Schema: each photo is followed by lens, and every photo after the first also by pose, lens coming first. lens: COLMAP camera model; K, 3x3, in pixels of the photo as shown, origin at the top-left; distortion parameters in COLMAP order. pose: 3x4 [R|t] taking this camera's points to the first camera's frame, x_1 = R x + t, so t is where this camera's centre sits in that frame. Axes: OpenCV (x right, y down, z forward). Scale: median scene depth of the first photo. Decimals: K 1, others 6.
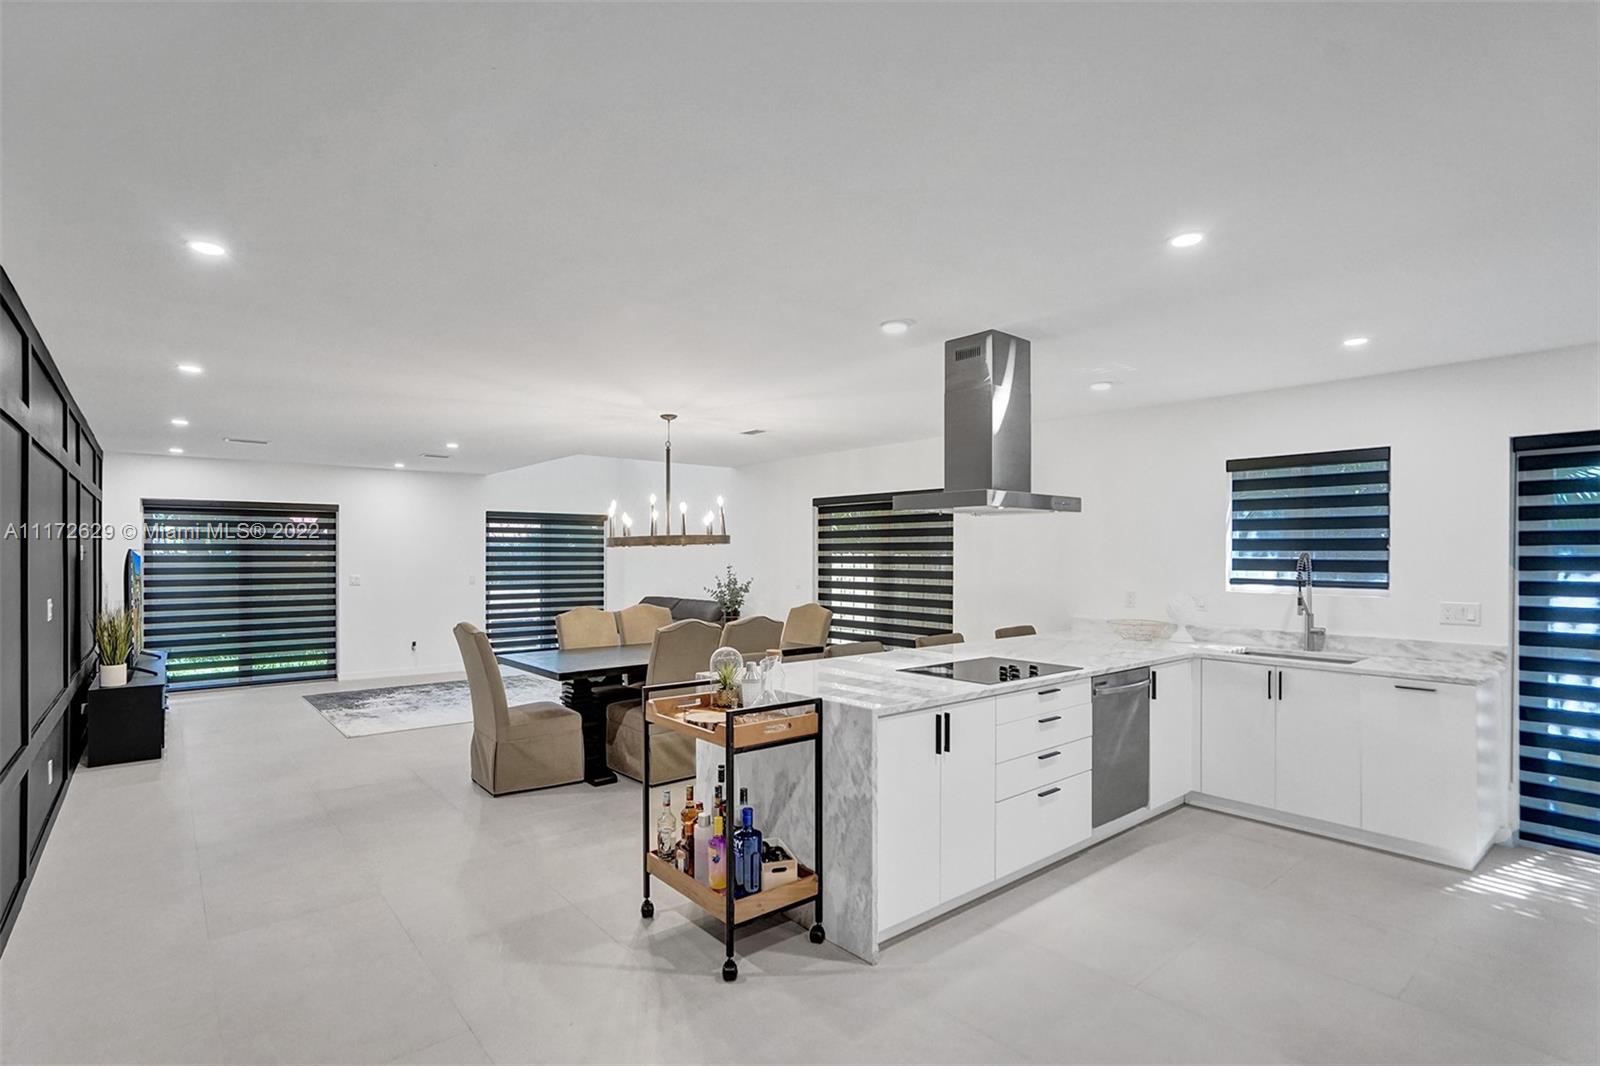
lens RADIAL K [[758.3, 0, 794.4], [0, 758.3, 542.1], [0, 0, 1]] dist [-0.002080, -0.000222]
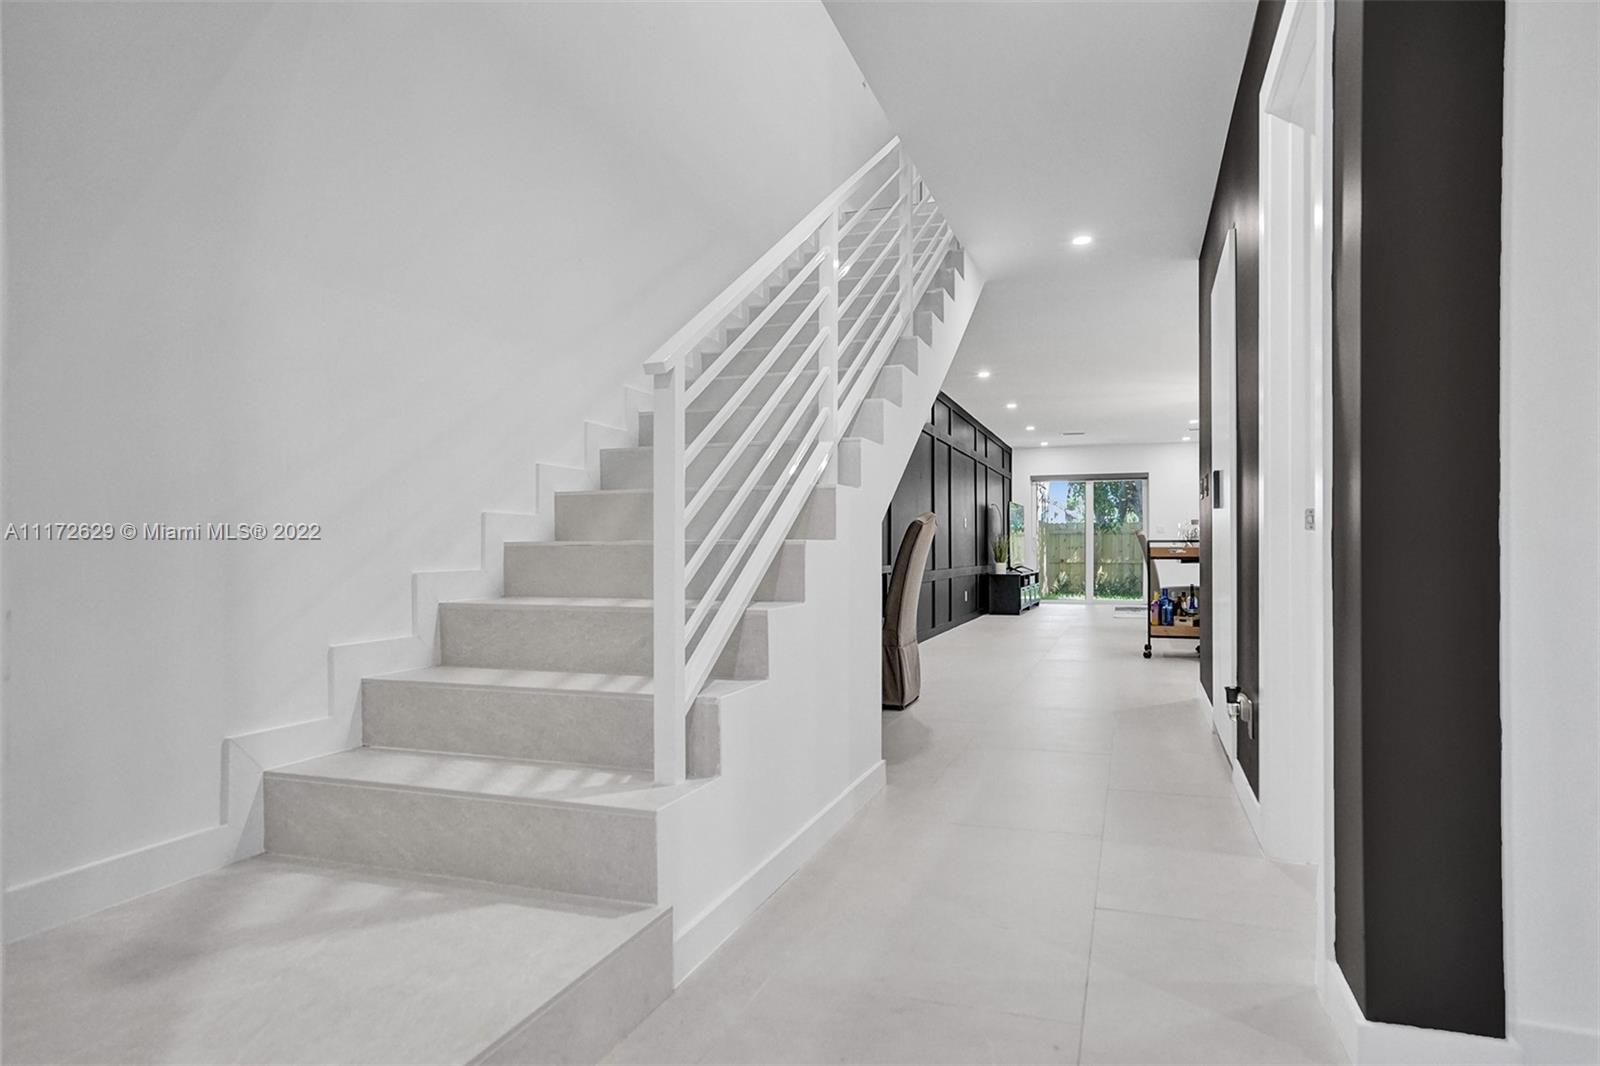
lens RADIAL K [[994.4, 0, 767.4], [0, 994.4, 546.0], [0, 0, 1]] dist [0.004424, 0.000287]
pose [[0.500350, -0.000392, -0.865823, 0.958898], [0.014485, 0.999864, 0.007918, 0.098617], [0.865702, -0.016503, 0.500287, -0.740589]]
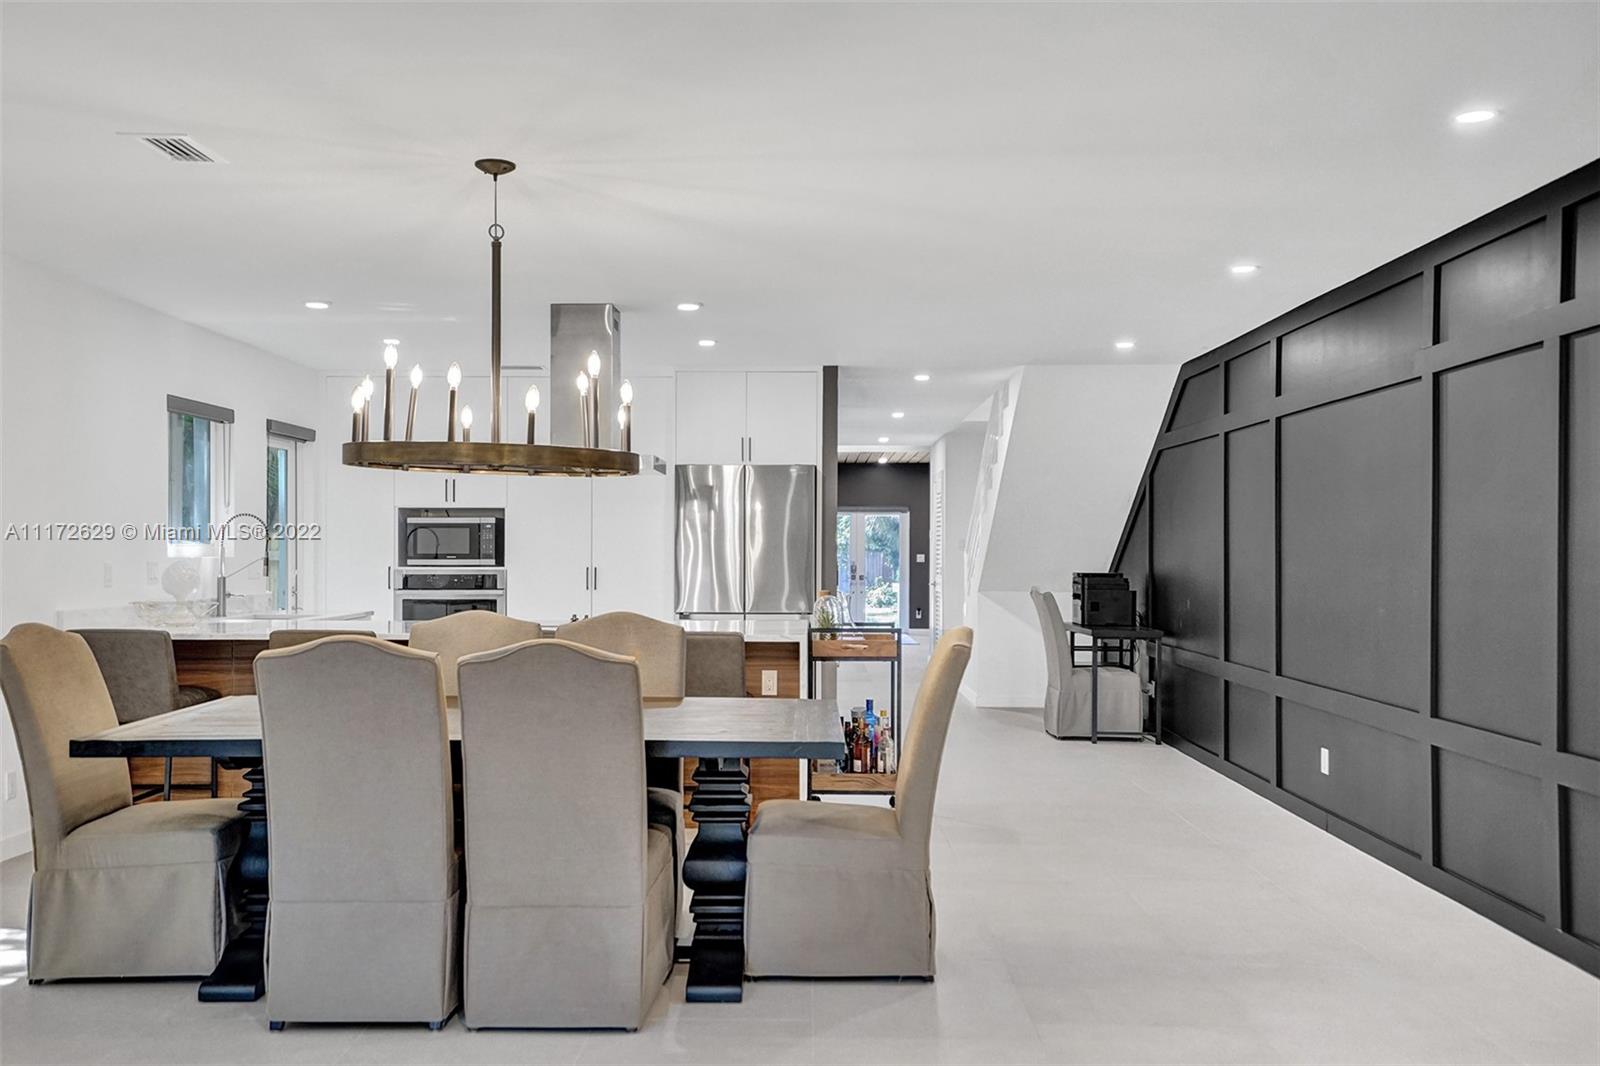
lens RADIAL K [[1466.6, 0, 800.0], [0, 1466.6, 533.0], [0, 0, 1]] dist [0.028326, 0.005551]
pose [[-0.760555, 0.006423, 0.649241, -0.896172], [-0.010327, 0.999705, -0.021987, 0.062750], [-0.649191, -0.023427, -0.760265, 1.641986]]
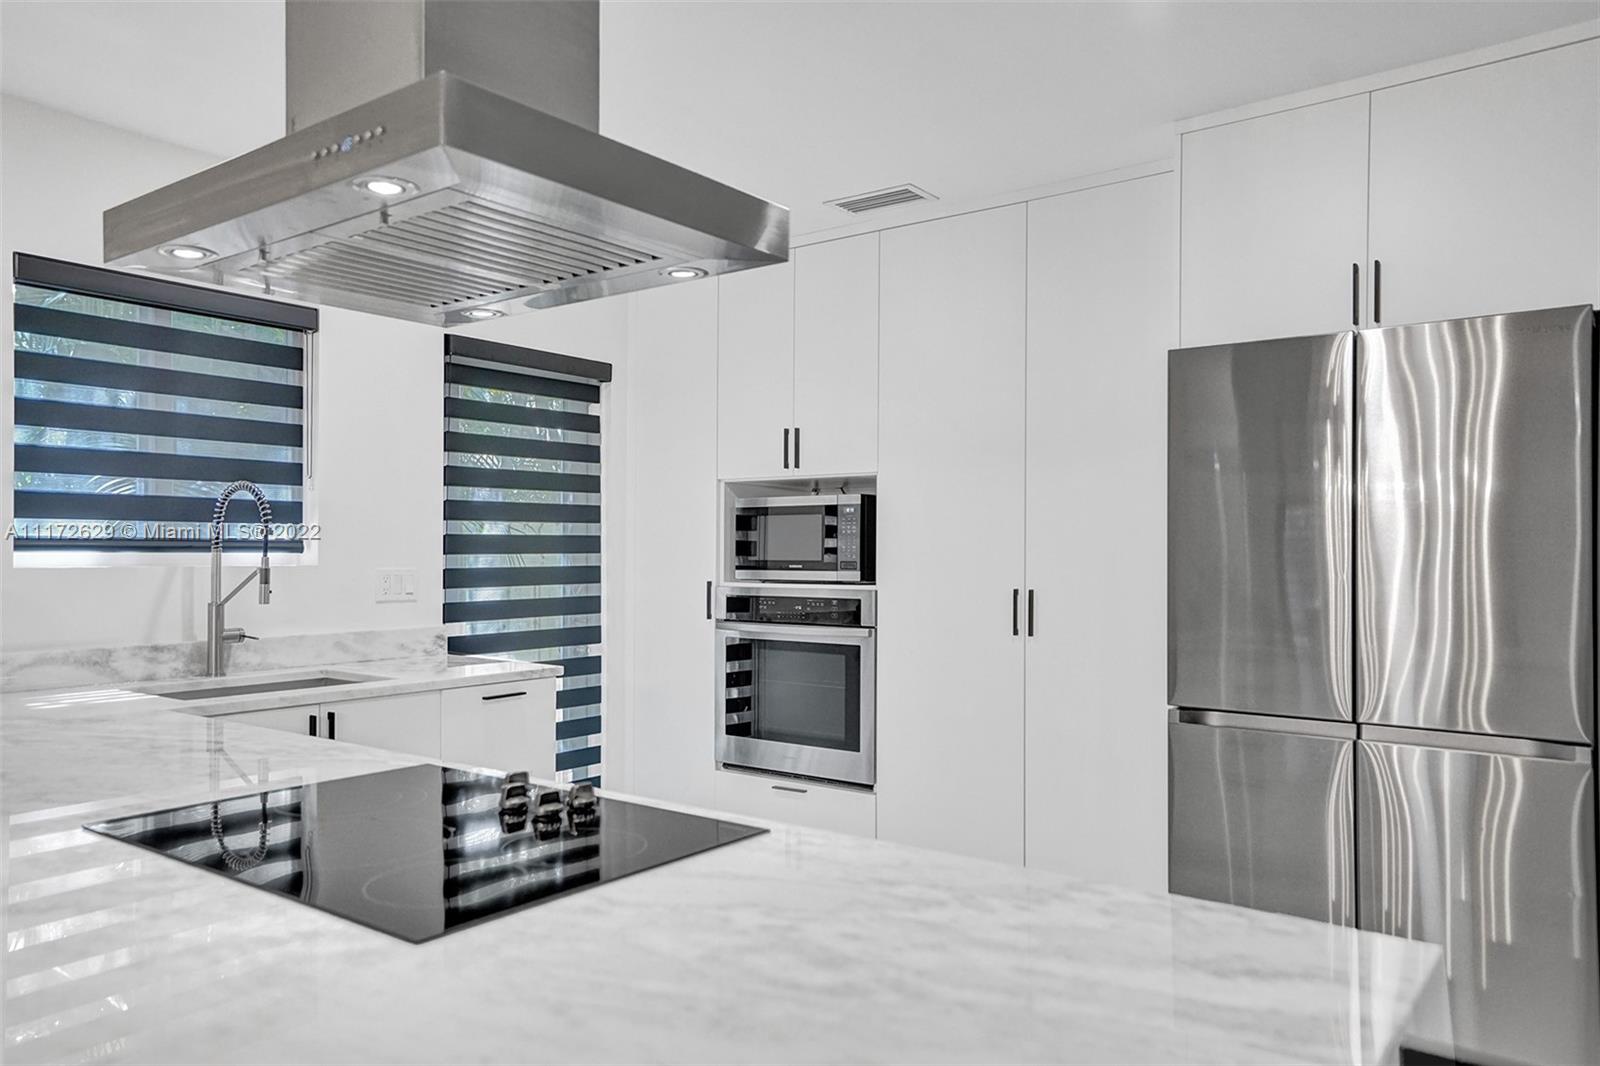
lens RADIAL K [[1113.6, 0, 792.2], [0, 1113.6, 535.9], [0, 0, 1]] dist [0.004267, 0.001188]
pose [[-0.232980, 0.012585, 0.972400, -0.117039], [-0.015701, 0.999737, -0.016700, 0.048438], [-0.972355, -0.019158, -0.232721, 0.689938]]
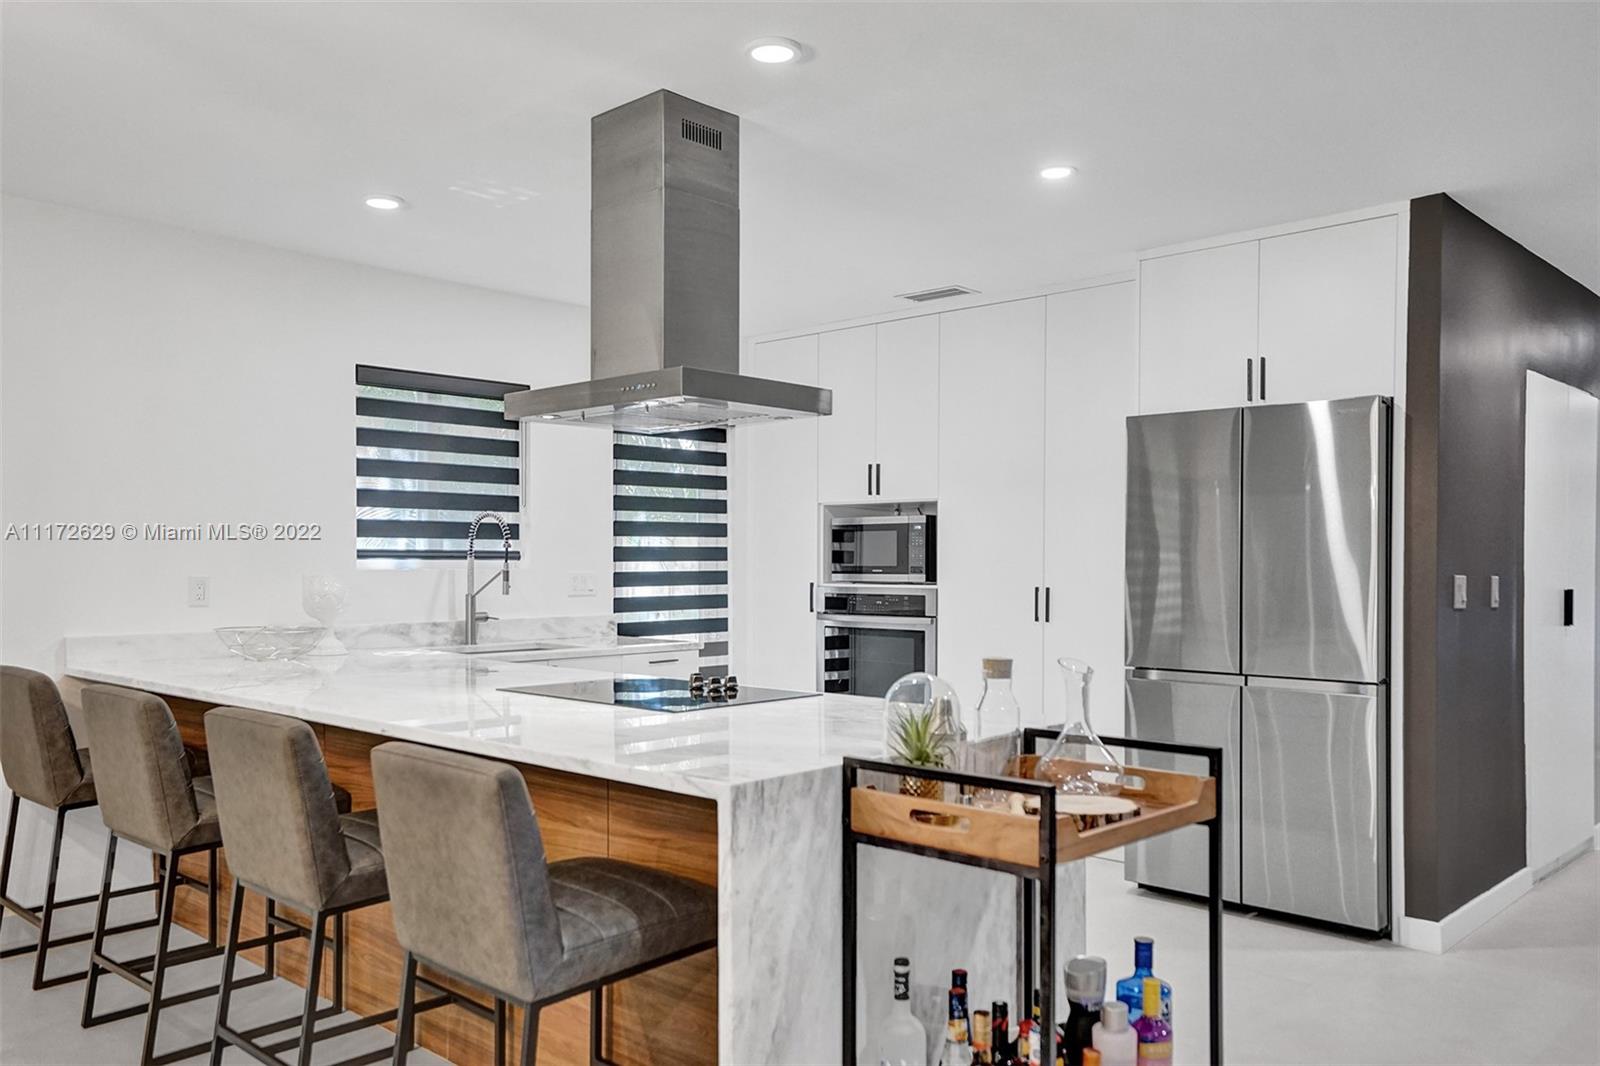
lens RADIAL K [[1255.1, 0, 763.0], [0, 1255.1, 561.9], [0, 0, 1]] dist [0.003770, 0.076060]
pose [[-0.103957, -0.000562, 0.994582, -0.491345], [-0.015294, 0.999883, -0.001034, 0.051541], [-0.994464, -0.015319, -0.103953, 0.728302]]
